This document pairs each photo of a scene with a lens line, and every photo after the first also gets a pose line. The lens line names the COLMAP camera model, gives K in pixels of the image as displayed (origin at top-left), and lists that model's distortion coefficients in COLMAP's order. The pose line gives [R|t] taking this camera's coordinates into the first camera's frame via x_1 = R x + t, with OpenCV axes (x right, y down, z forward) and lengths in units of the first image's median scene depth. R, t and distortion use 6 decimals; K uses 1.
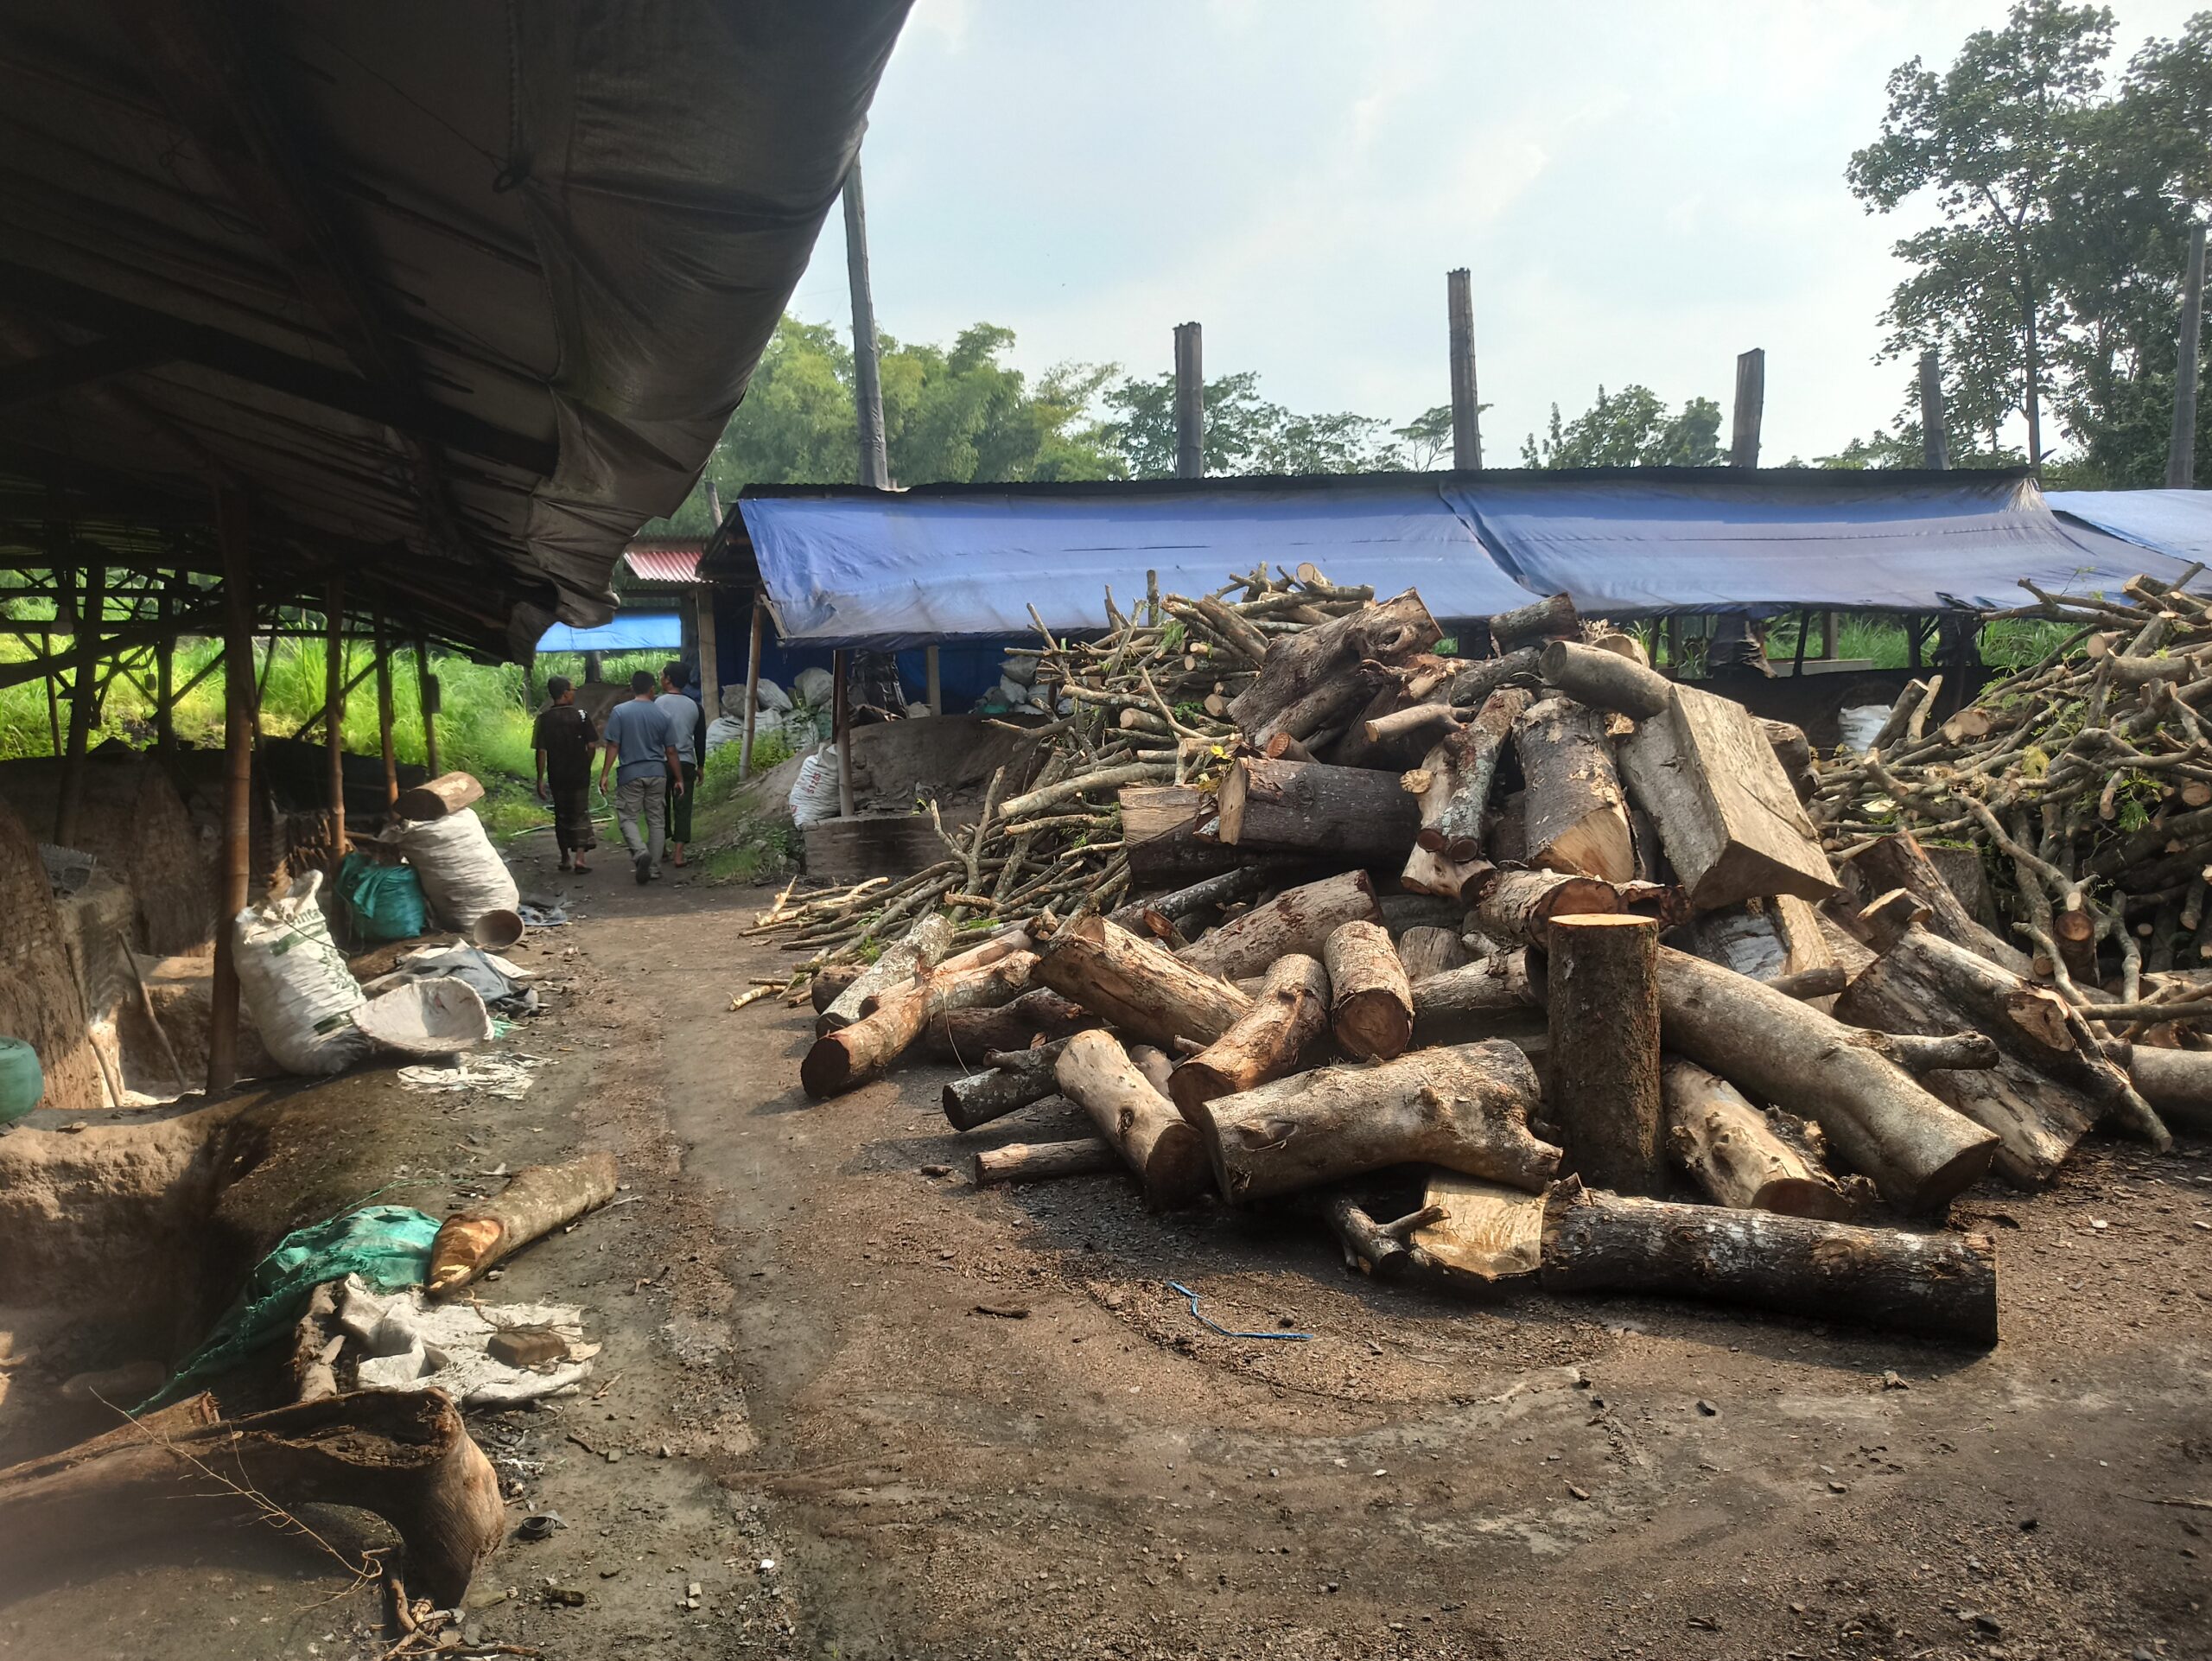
lens RADIAL K [[1643.6, 0, 1090.0], [0, 1643.6, 827.1], [0, 0, 1]] dist [0.054124, -0.063858]
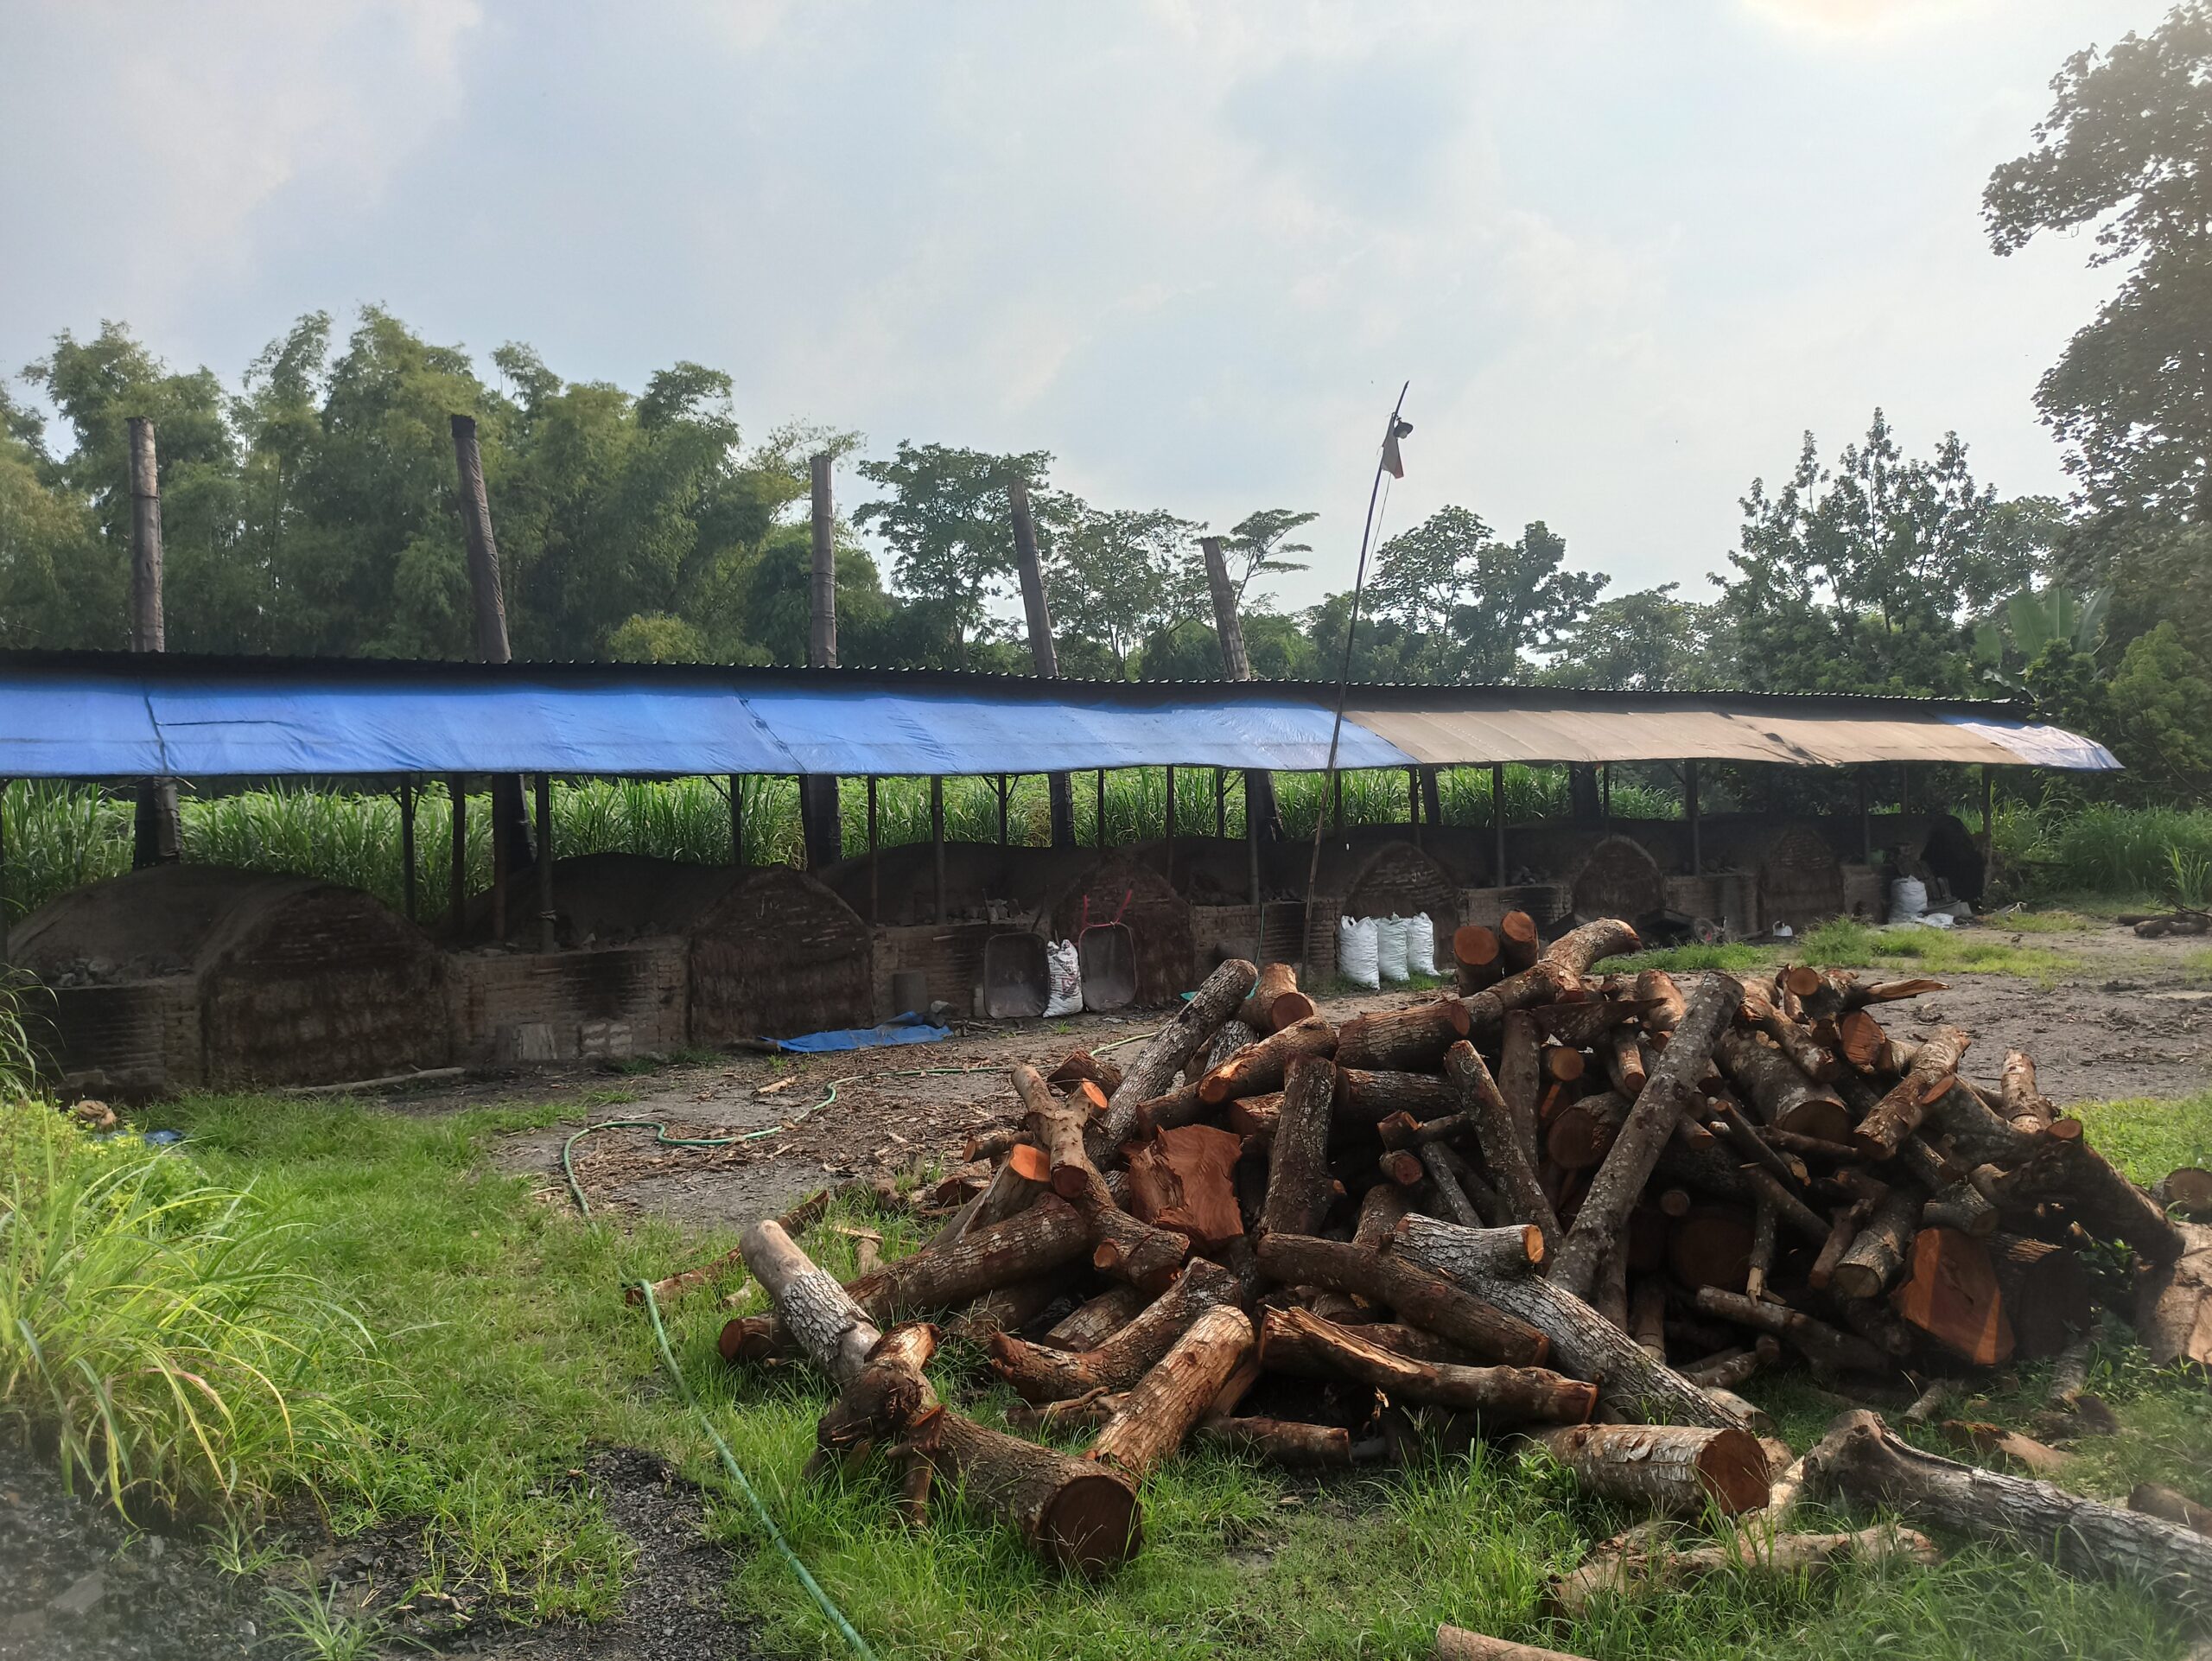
lens RADIAL K [[1622.7, 0, 1093.5], [0, 1622.7, 866.9], [0, 0, 1]] dist [0.057880, -0.053999]
pose [[0.963928, 0.005792, 0.266101, -0.894588], [0.011820, 0.997845, -0.064535, -0.285605], [-0.265901, 0.065353, 0.961782, 2.710229]]
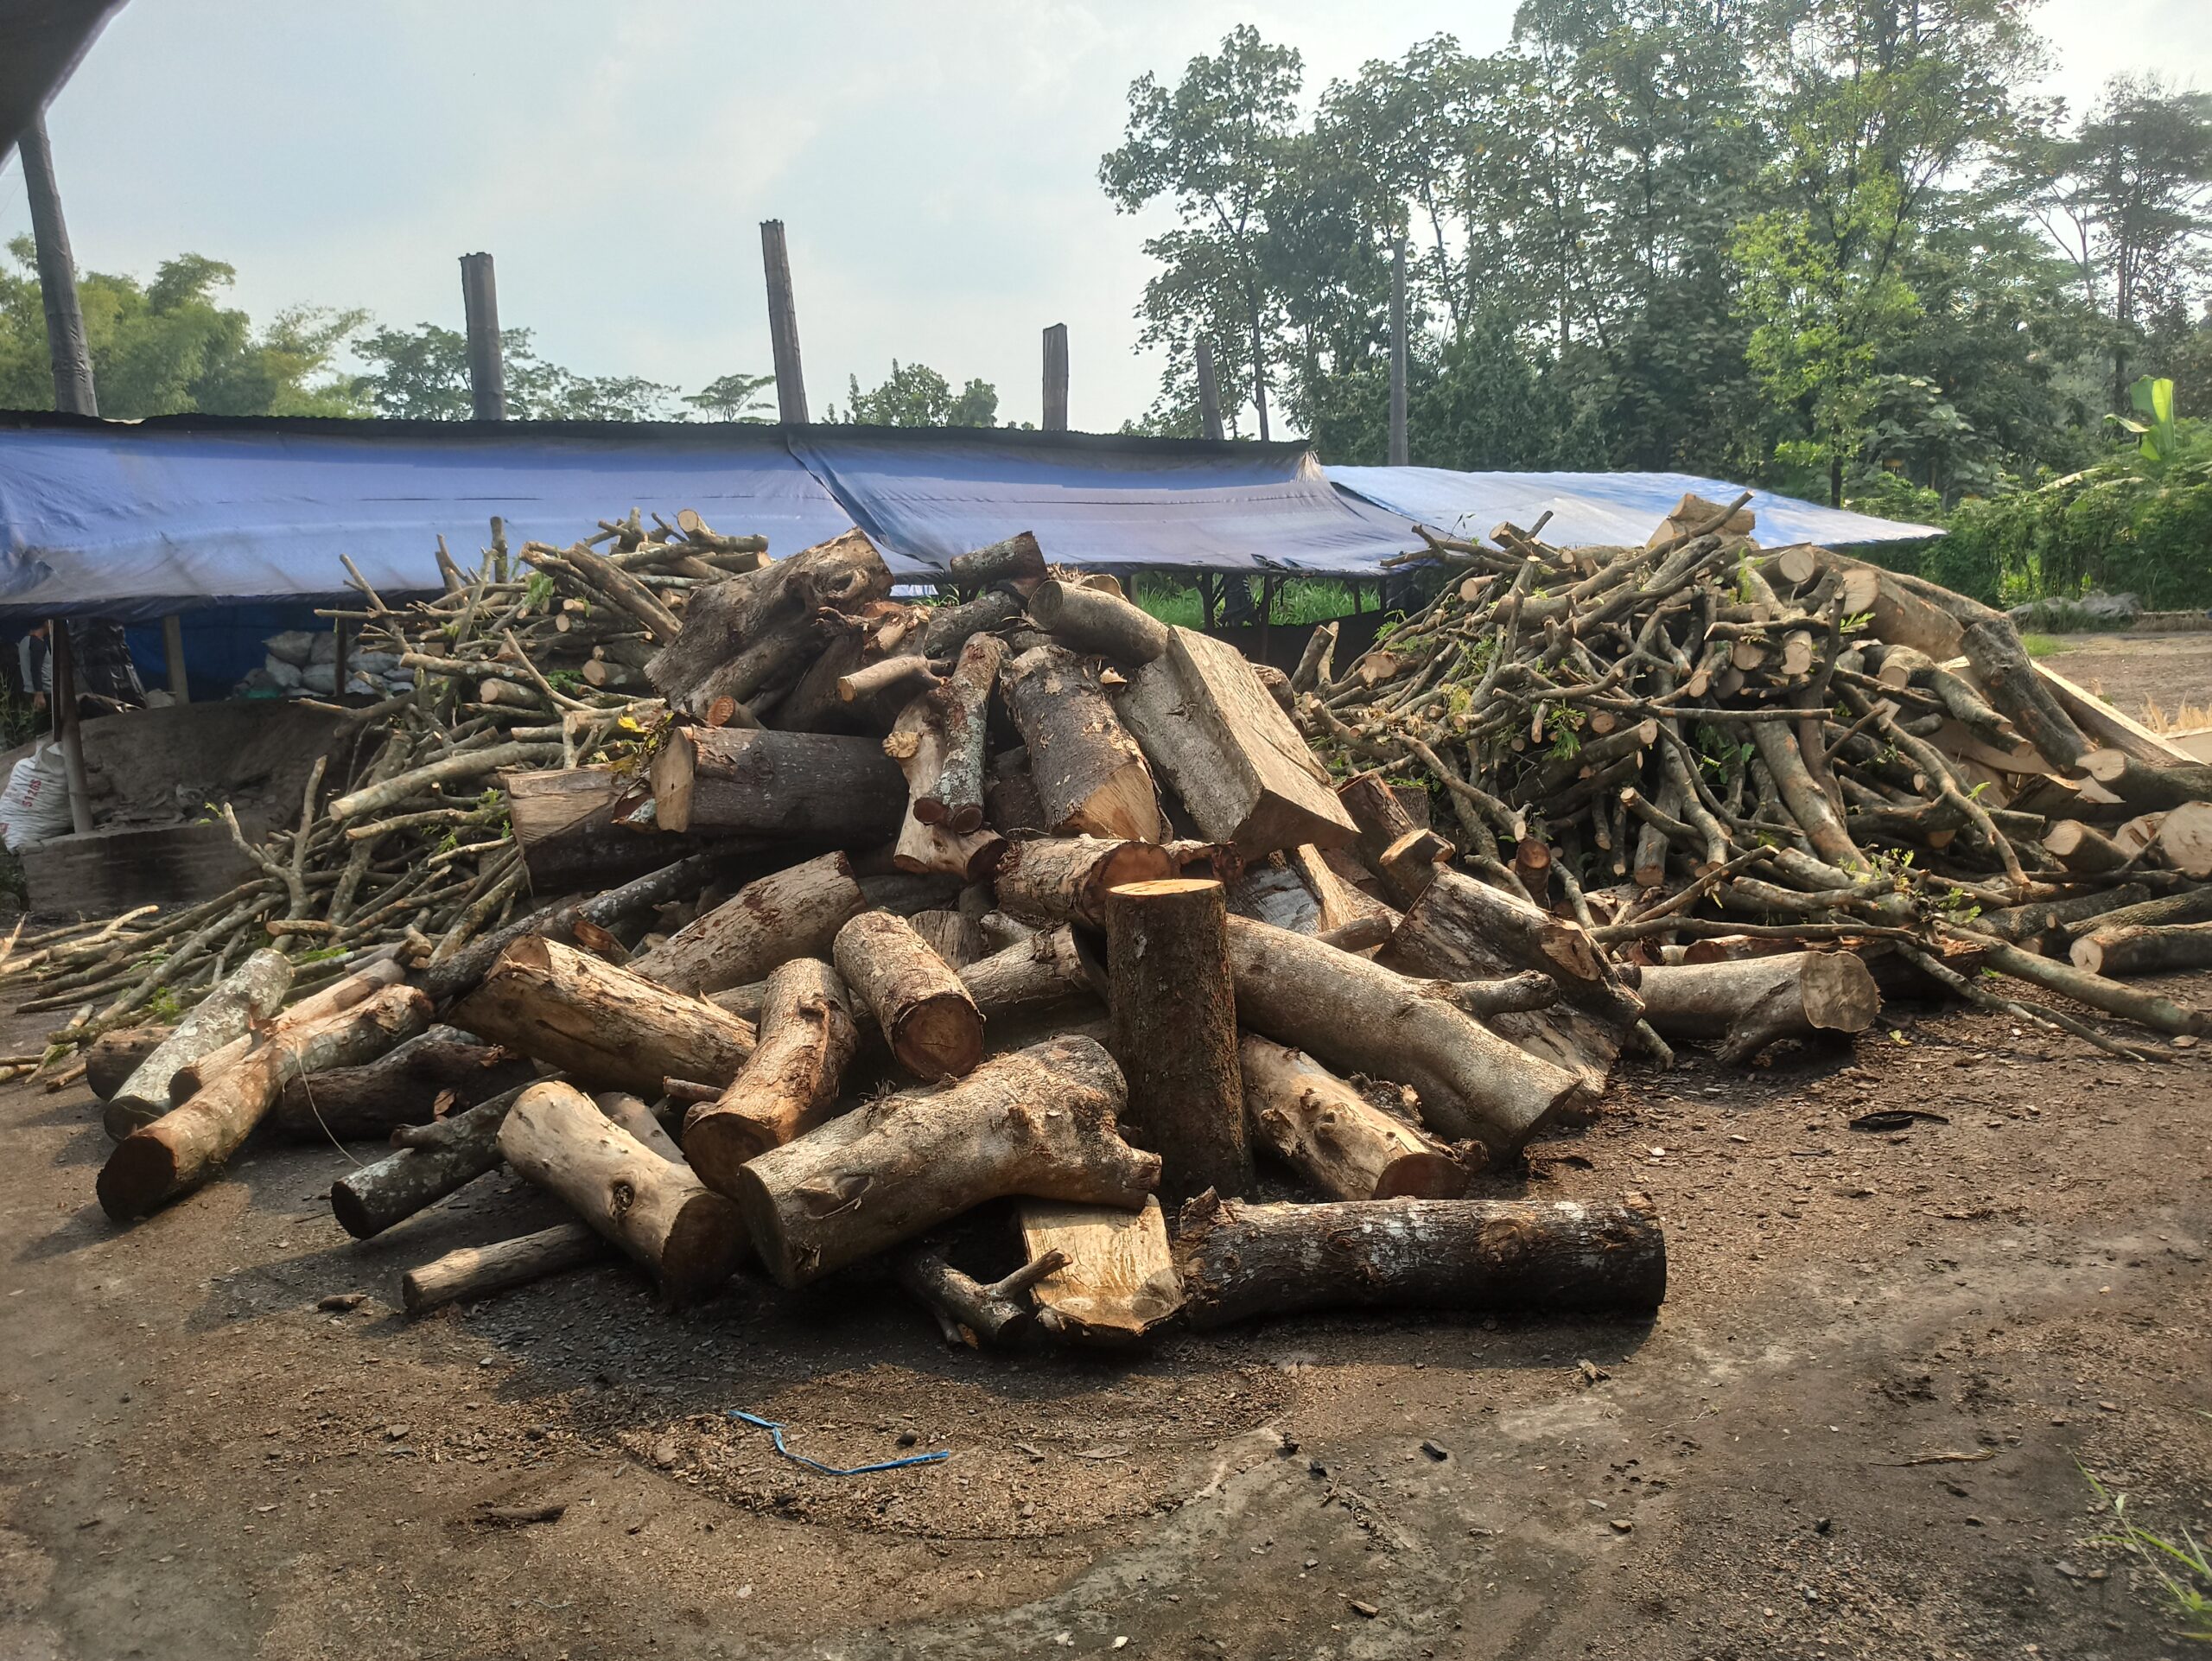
lens RADIAL K [[1643.6, 0, 1090.0], [0, 1643.6, 827.1], [0, 0, 1]] dist [0.054124, -0.063858]
pose [[0.913219, -0.067250, 0.401881, -0.056223], [0.061569, 0.997736, 0.027053, -0.001590], [-0.402791, 0.000038, 0.915292, 0.149396]]
